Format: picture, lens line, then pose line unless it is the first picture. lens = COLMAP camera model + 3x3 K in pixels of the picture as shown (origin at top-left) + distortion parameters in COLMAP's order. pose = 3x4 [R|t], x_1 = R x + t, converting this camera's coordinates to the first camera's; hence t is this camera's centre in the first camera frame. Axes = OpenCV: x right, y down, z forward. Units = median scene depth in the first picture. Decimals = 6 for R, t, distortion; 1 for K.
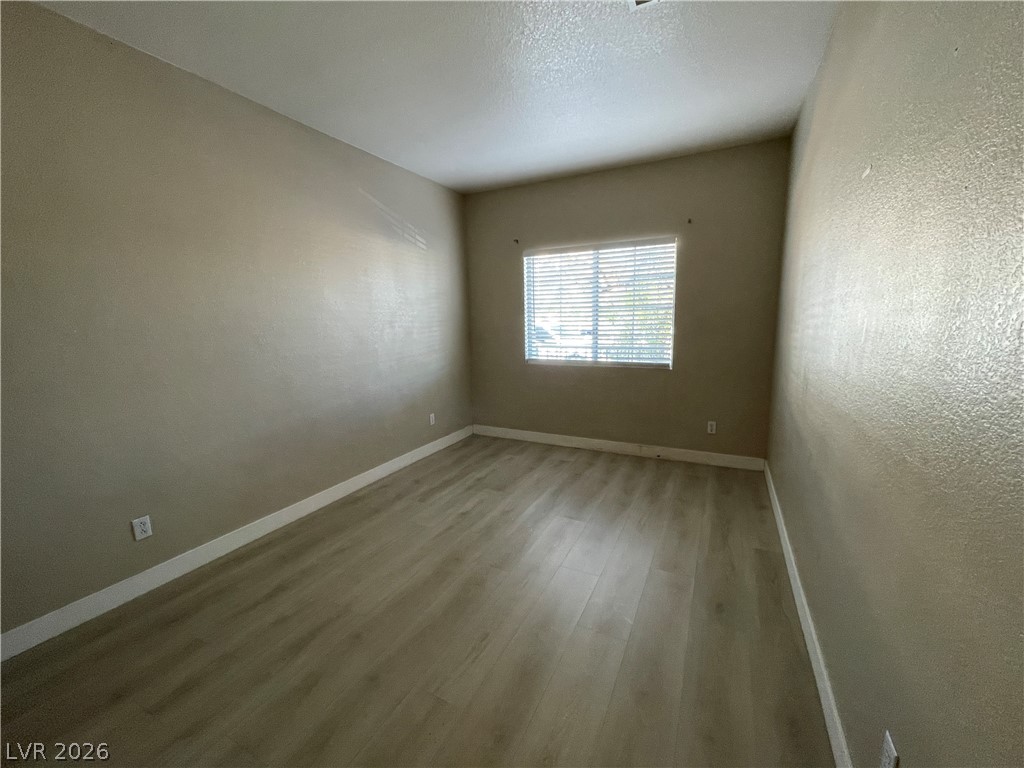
lens RADIAL K [[412.4, 0, 508.7], [0, 412.4, 384.6], [0, 0, 1]] dist [0.000073, -0.001868]
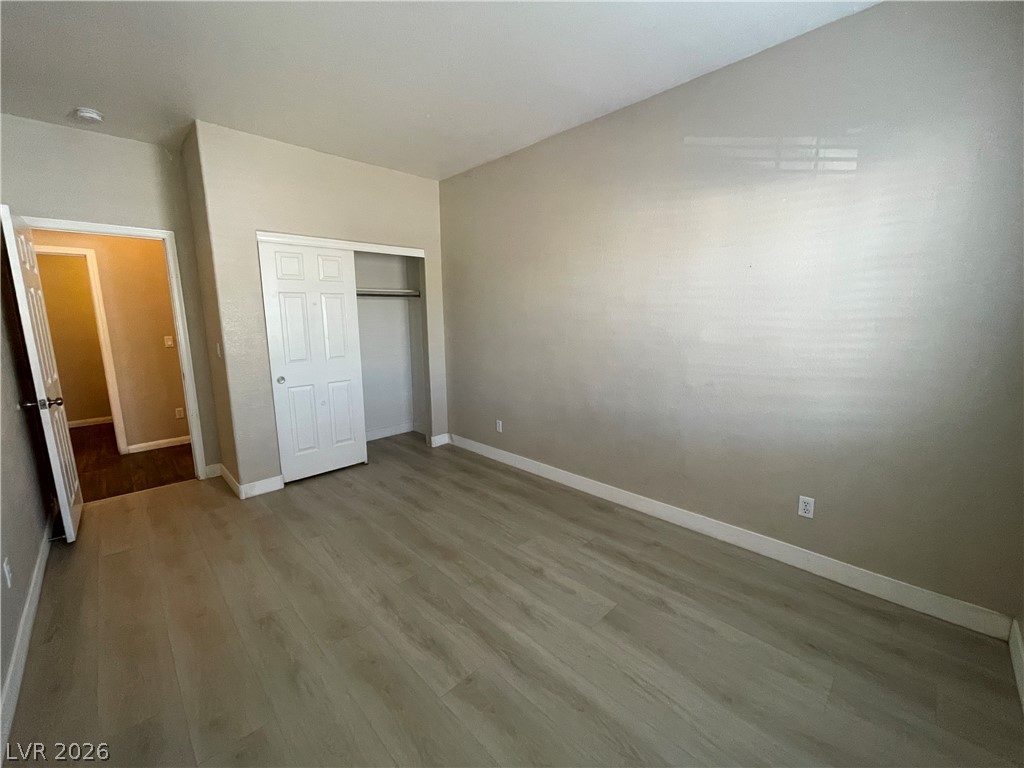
lens RADIAL K [[412.4, 0, 509.1], [0, 412.4, 384.4], [0, 0, 1]] dist [0.000073, -0.001868]
pose [[-0.314406, 0.179936, -0.932079, 0.487486], [-0.140431, 0.962252, 0.233130, -0.167586], [0.938844, 0.204190, -0.277269, 0.948357]]
